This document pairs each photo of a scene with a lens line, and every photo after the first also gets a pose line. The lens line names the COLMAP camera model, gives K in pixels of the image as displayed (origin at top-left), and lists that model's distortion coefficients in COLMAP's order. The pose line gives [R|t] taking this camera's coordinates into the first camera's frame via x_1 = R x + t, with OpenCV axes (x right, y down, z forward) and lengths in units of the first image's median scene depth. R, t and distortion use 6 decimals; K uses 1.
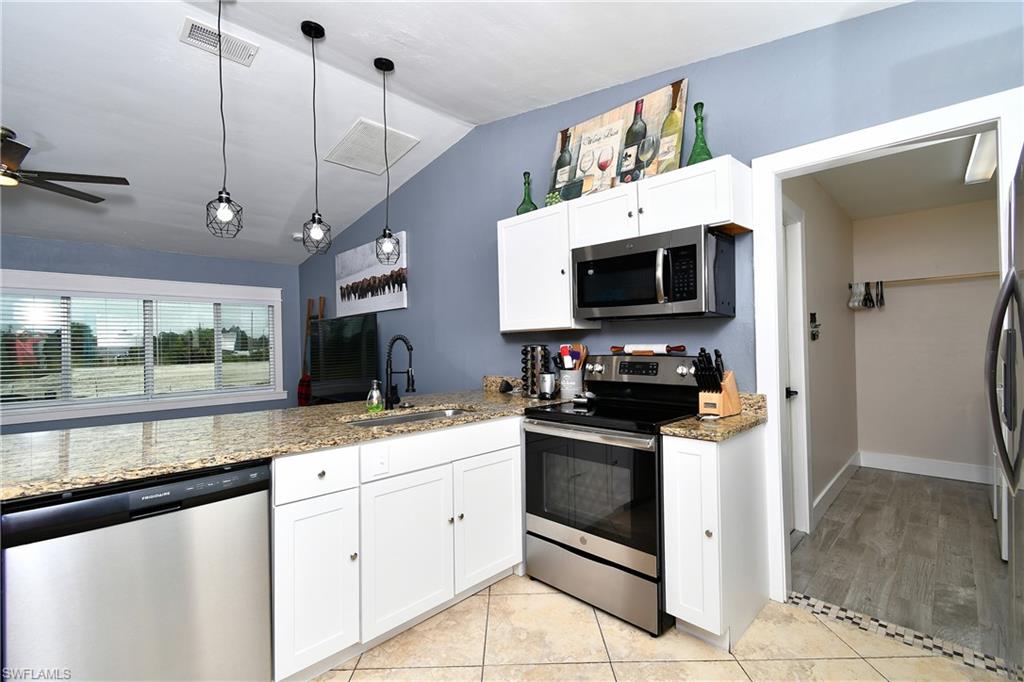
lens RADIAL K [[452.3, 0, 518.8], [0, 452.3, 340.4], [0, 0, 1]] dist [0.005311, -0.000657]
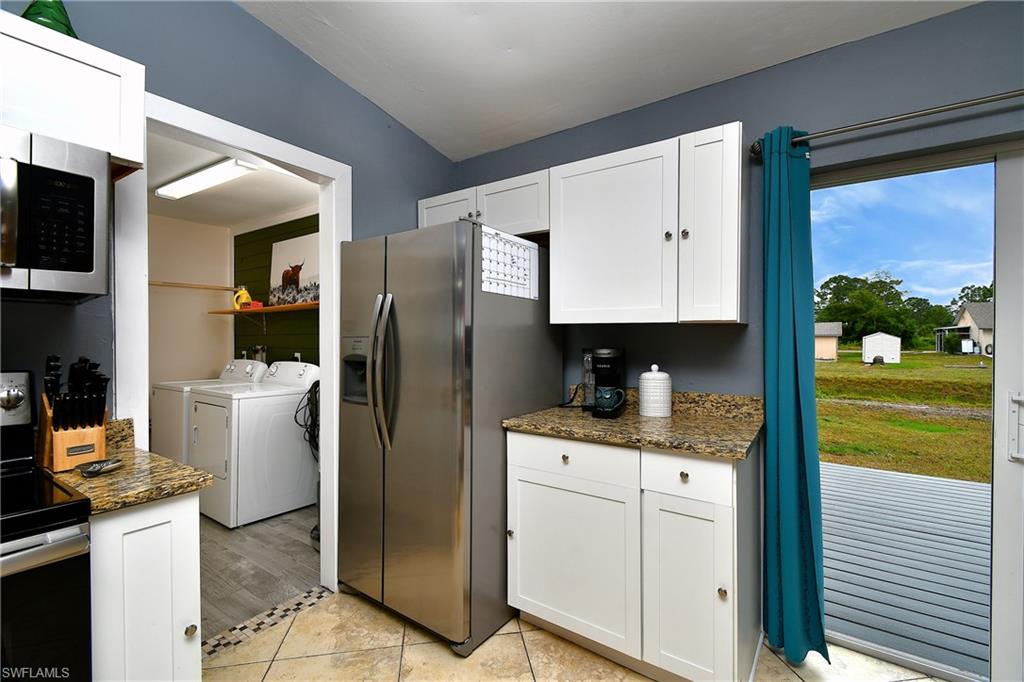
lens RADIAL K [[452.3, 0, 517.7], [0, 452.3, 338.7], [0, 0, 1]] dist [0.005311, -0.000657]
pose [[-0.157267, 0.017059, 0.987409, -0.182262], [-0.004538, 0.999828, -0.017996, 0.002068], [-0.987546, -0.007311, -0.157163, 0.346222]]
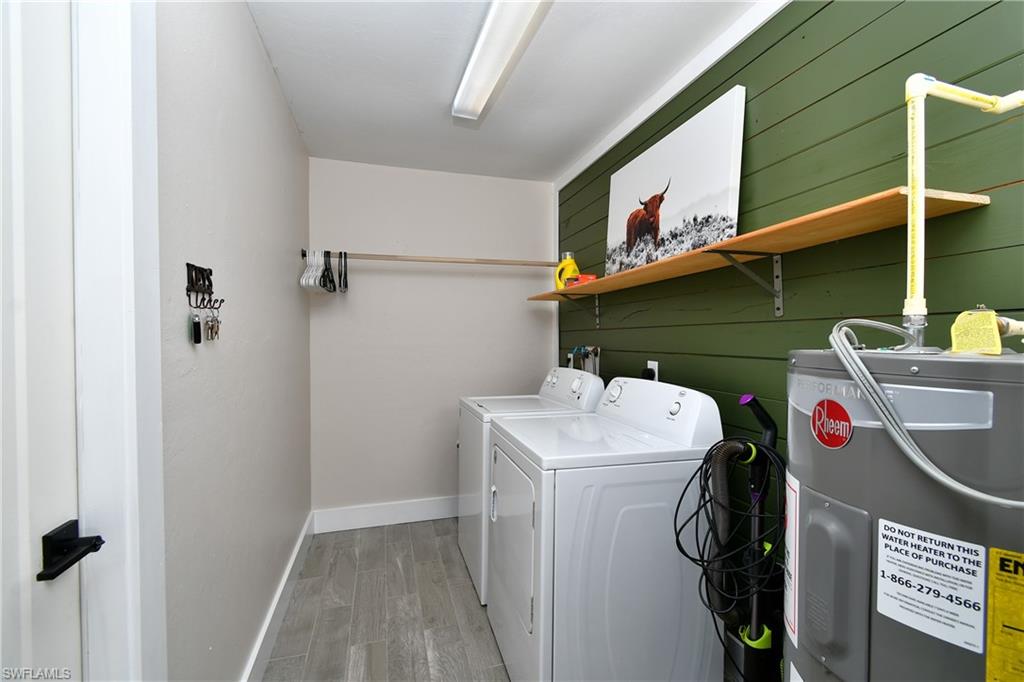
lens RADIAL K [[452.3, 0, 516.8], [0, 452.3, 342.1], [0, 0, 1]] dist [0.005311, -0.000657]
pose [[0.491932, 0.005587, 0.870615, 0.452180], [-0.014101, 0.999899, 0.001551, -0.005004], [-0.870519, -0.013040, 0.491962, 0.592405]]
